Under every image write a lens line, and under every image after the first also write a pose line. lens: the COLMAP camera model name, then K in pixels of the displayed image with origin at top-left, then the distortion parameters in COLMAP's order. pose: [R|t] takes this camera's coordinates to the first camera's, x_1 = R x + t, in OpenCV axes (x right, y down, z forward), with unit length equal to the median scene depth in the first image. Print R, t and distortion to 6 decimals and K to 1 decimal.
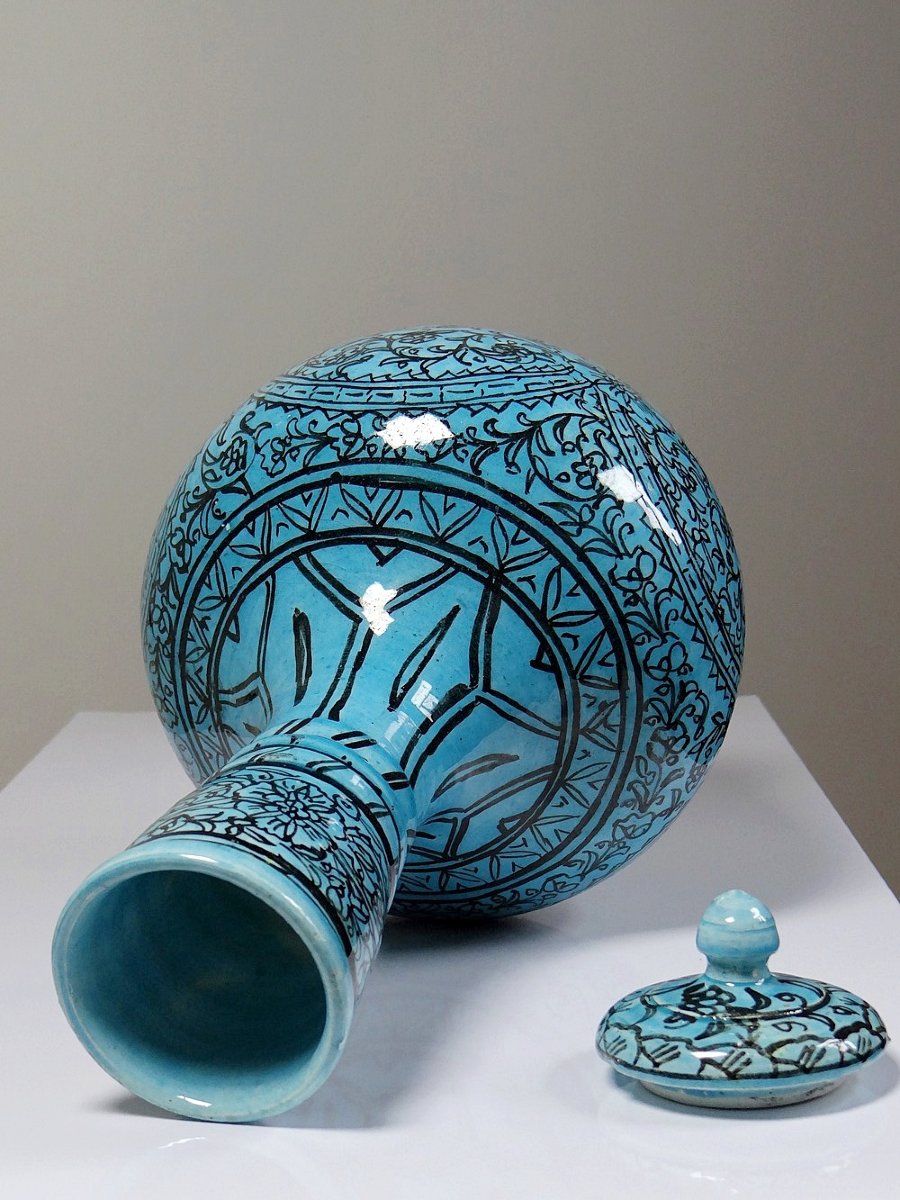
lens RADIAL K [[2412.1, 0, 444.9], [0, 2412.1, 603.4], [0, 0, 1]] dist [-0.033275, 0.000000]
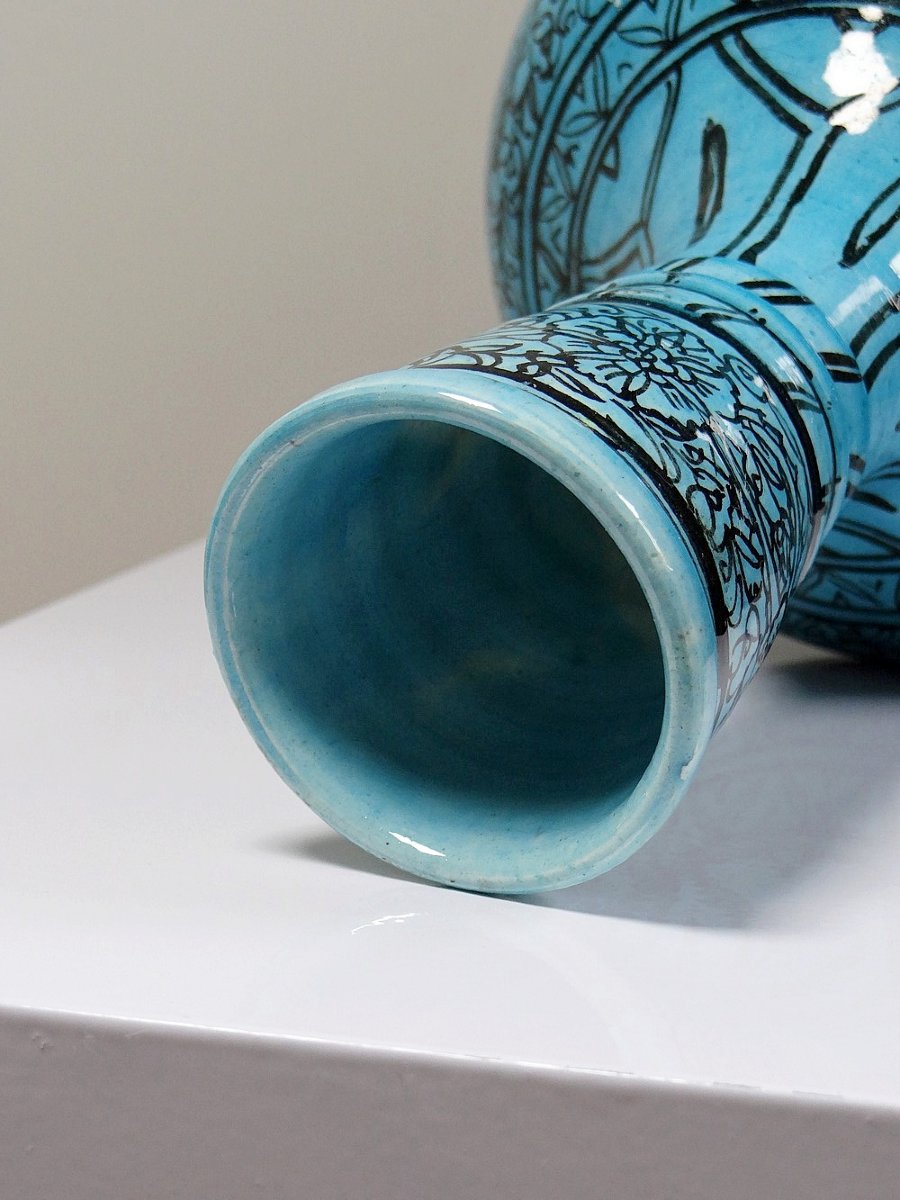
lens RADIAL K [[2412.1, 0, 456.5], [0, 2412.1, 601.8], [0, 0, 1]] dist [-0.033275, 0.000000]
pose [[0.977323, 0.099406, -0.186972, 0.004098], [-0.089204, 0.994068, 0.062228, 0.108244], [0.192048, -0.044138, 0.980392, 0.426584]]
